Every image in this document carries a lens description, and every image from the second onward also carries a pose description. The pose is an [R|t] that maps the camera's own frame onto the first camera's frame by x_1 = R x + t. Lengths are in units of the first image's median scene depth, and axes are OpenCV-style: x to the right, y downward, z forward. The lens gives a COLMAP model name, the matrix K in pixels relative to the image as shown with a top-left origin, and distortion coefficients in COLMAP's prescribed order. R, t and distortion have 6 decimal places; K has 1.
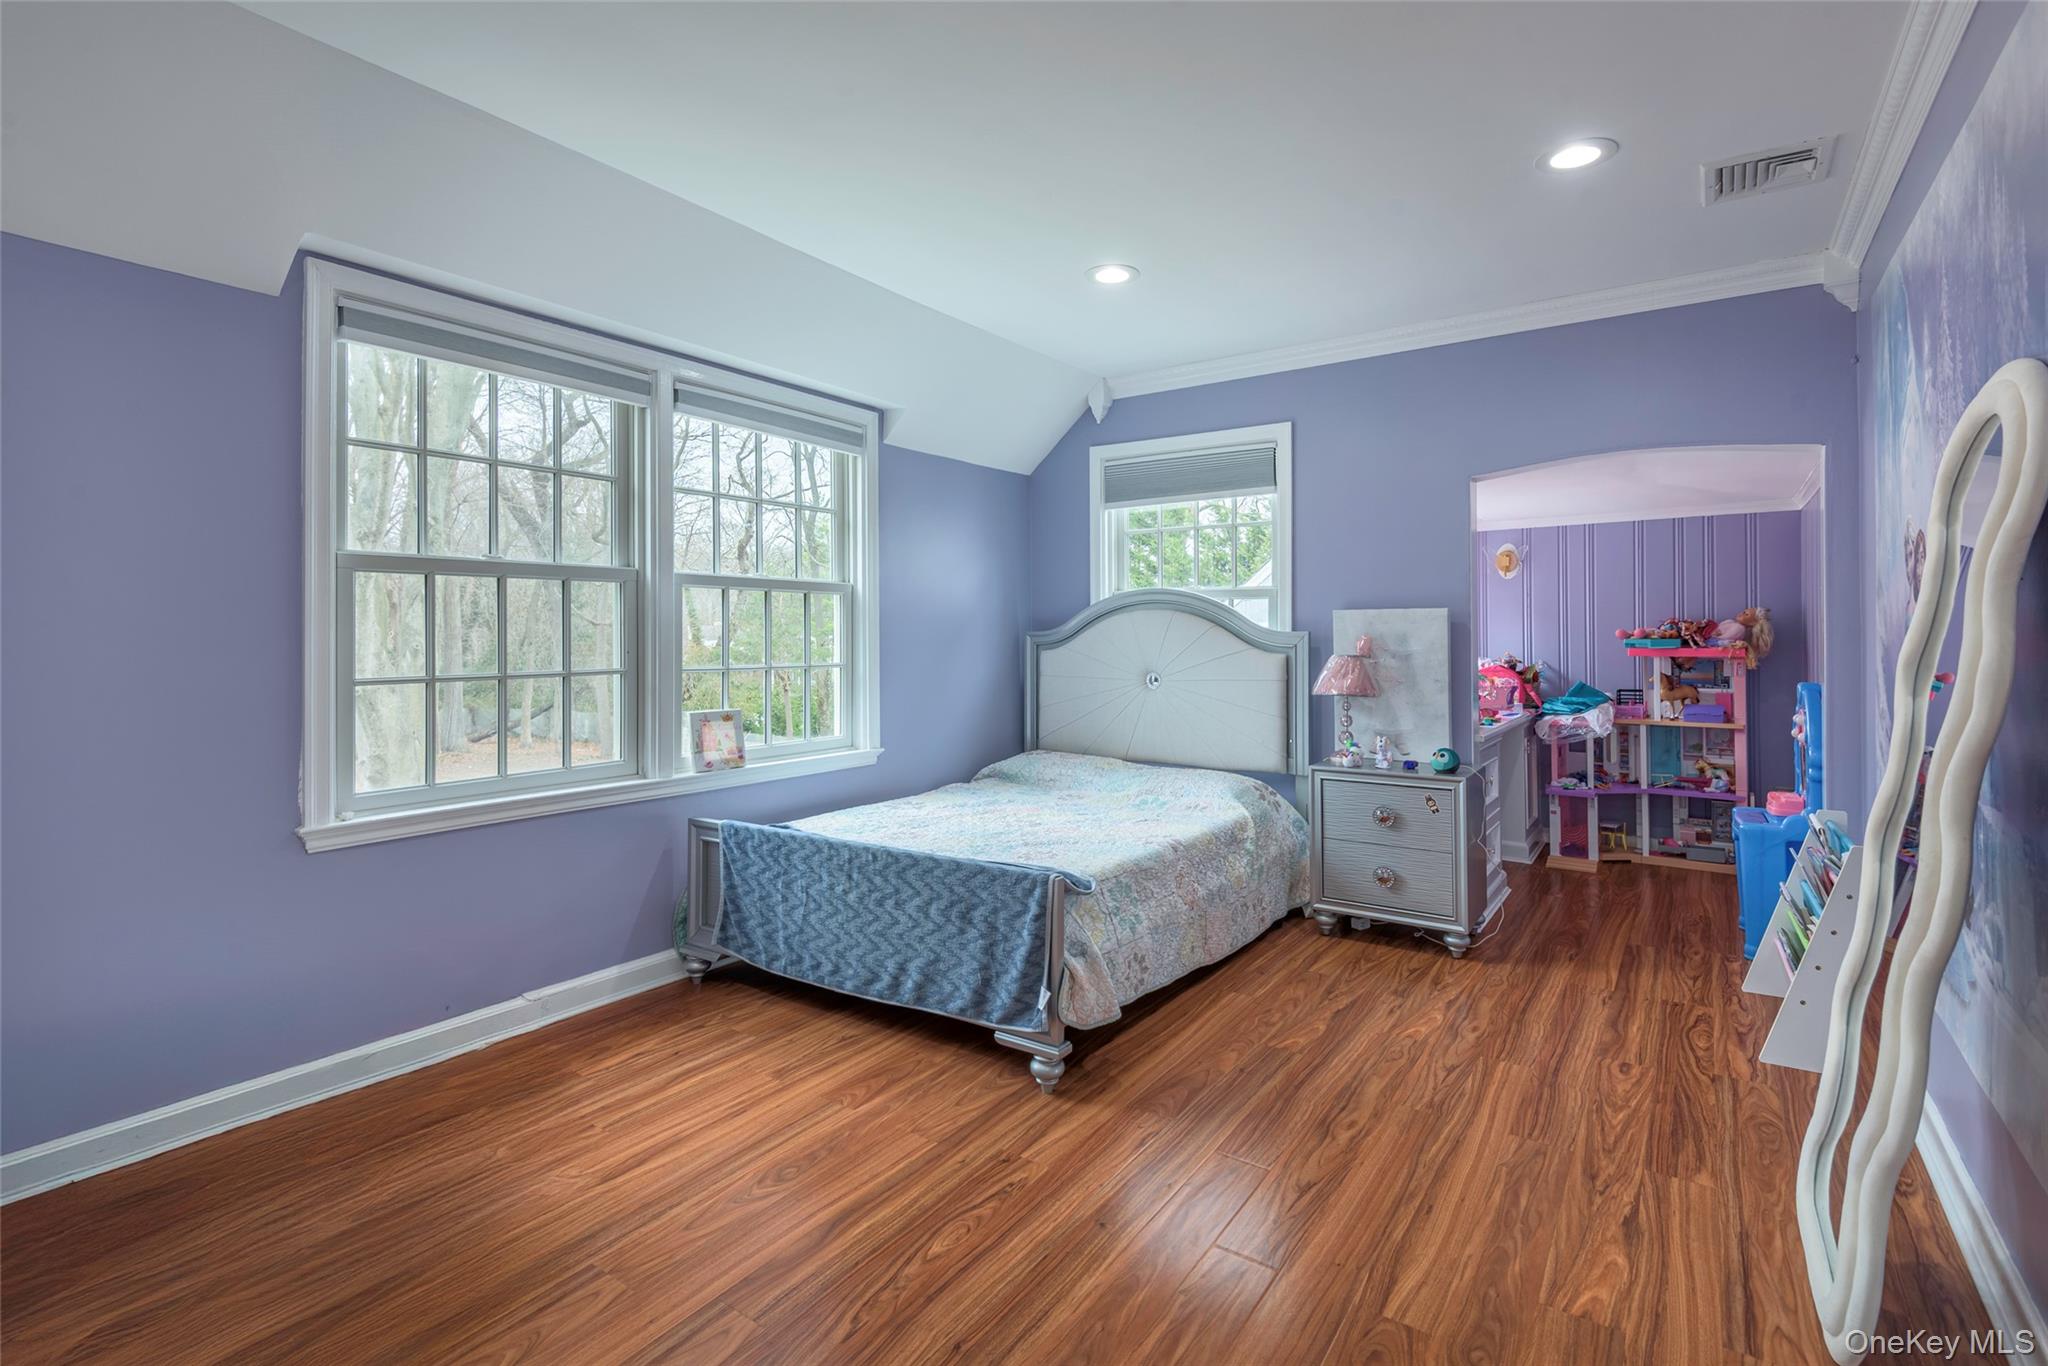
lens RADIAL K [[943.8, 0, 1025.5], [0, 943.8, 658.5], [0, 0, 1]] dist [0.043072, -0.027123]
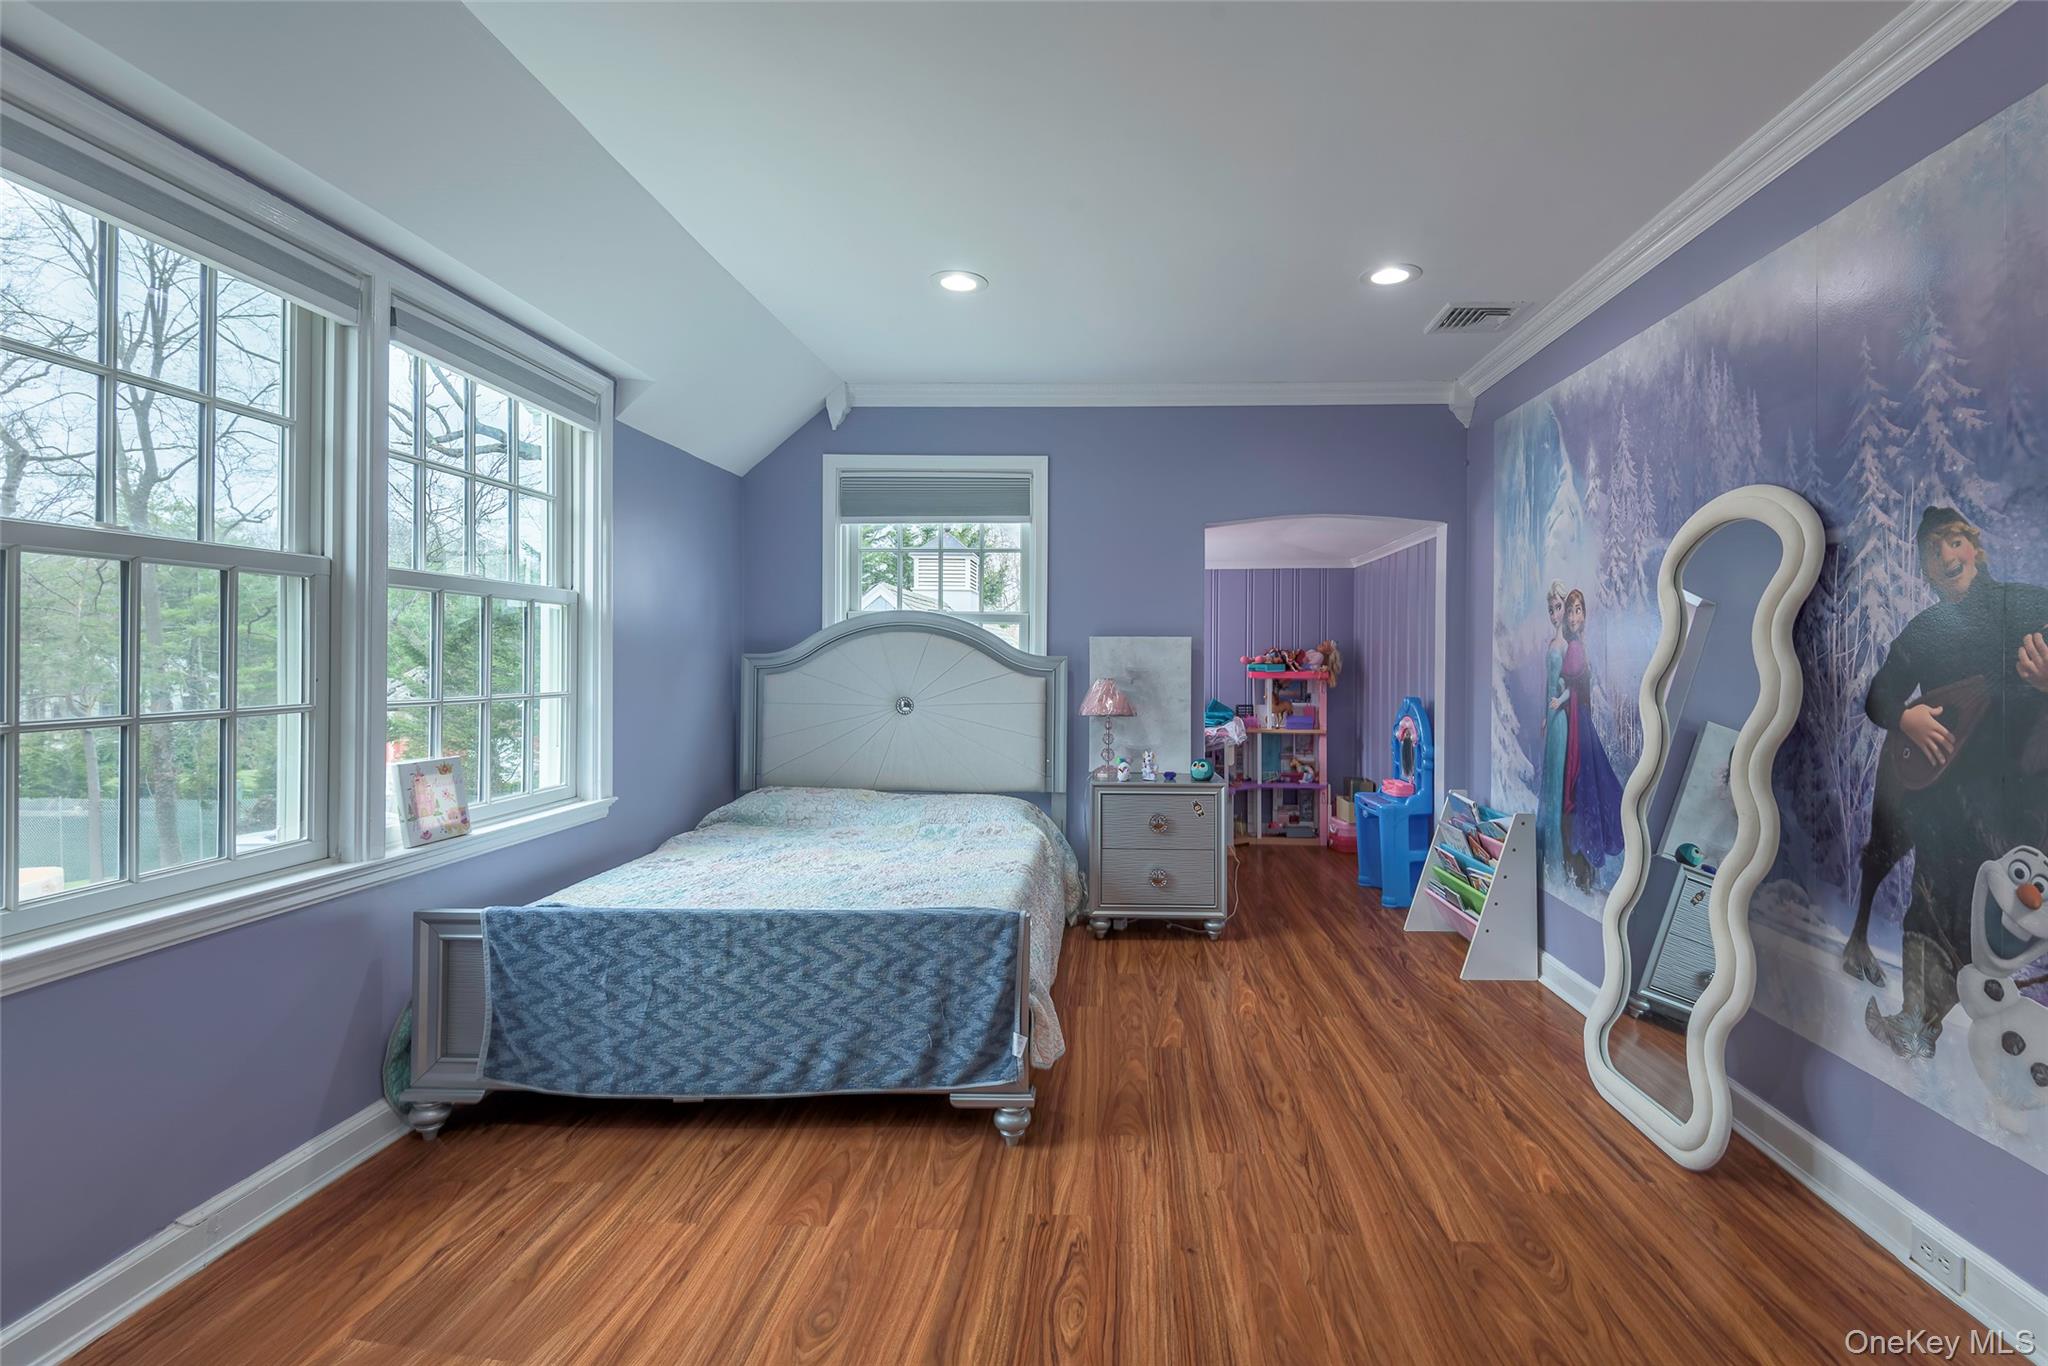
lens RADIAL K [[953.9, 0, 1024.0], [0, 953.9, 683.0], [0, 0, 1]] dist [0.048083, -0.038609]
pose [[0.845467, -0.008073, 0.533966, -0.385721], [0.007360, 0.999967, 0.003465, -0.003391], [-0.533976, 0.001001, 0.845499, 0.153213]]
